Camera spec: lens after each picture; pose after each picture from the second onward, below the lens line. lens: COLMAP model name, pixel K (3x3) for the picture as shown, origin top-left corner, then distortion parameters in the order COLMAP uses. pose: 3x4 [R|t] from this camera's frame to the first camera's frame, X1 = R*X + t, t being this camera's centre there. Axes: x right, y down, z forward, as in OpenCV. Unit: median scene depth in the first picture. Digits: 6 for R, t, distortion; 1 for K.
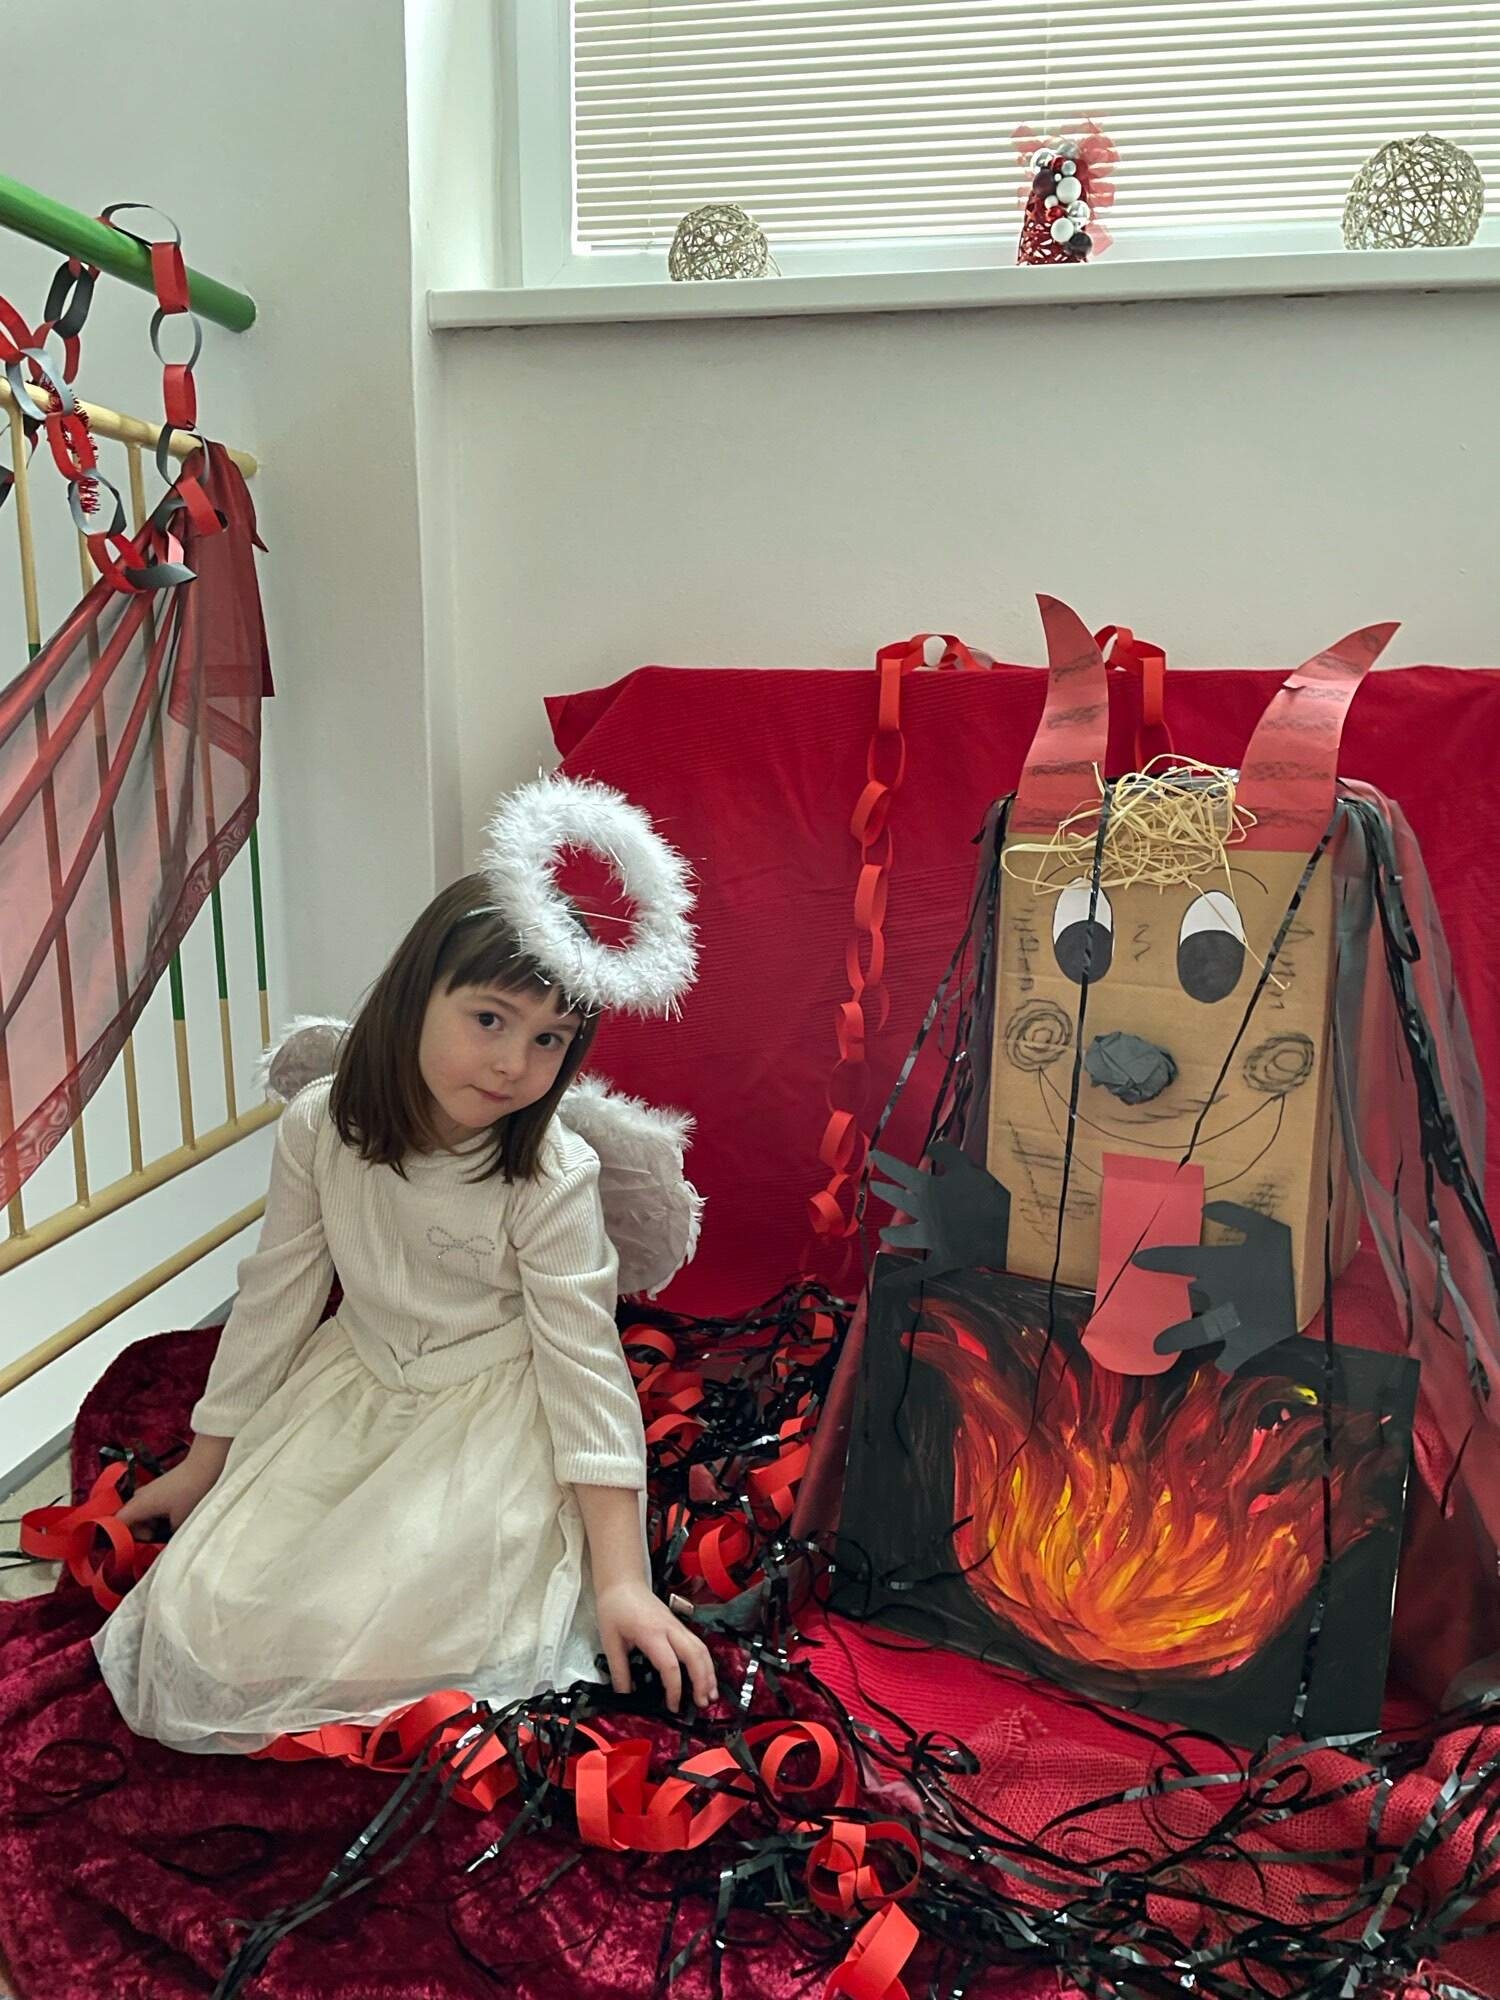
lens RADIAL K [[1499.5, 0, 742.5], [0, 1499.5, 985.5], [0, 0, 1]] dist [0.083963, -0.098913]
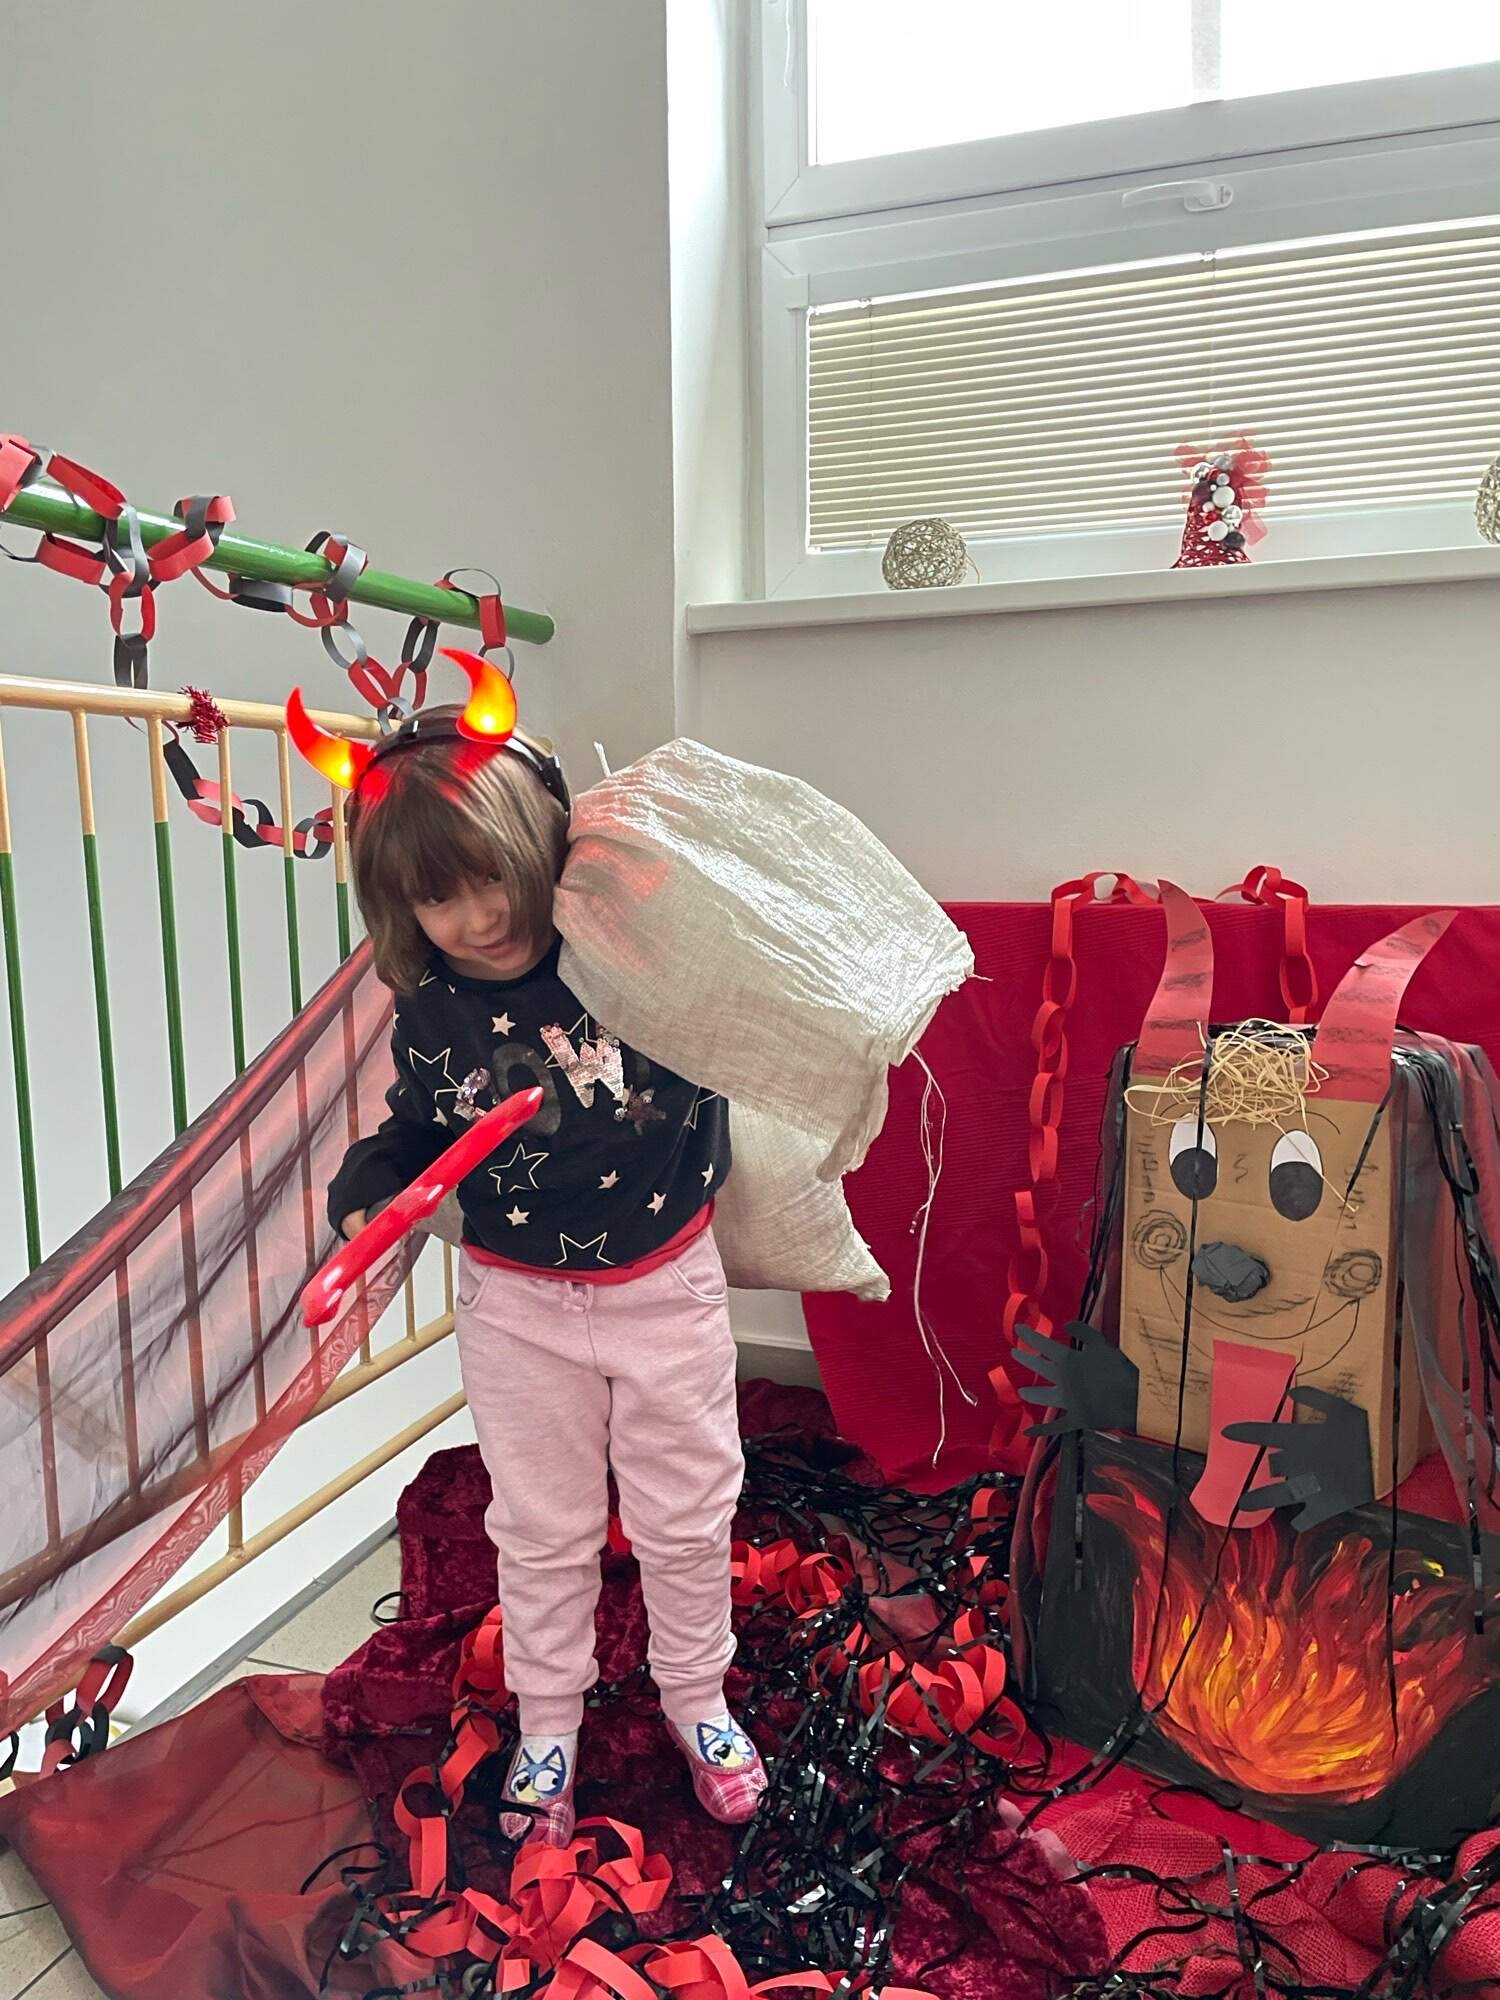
lens RADIAL K [[1499.5, 0, 724.4], [0, 1499.5, 1020.8], [0, 0, 1]] dist [0.083963, -0.098913]
pose [[0.983808, 0.002771, -0.179206, 0.070184], [-0.013622, 0.998144, -0.059348, -0.067961], [0.178709, 0.060829, 0.982020, -0.285407]]
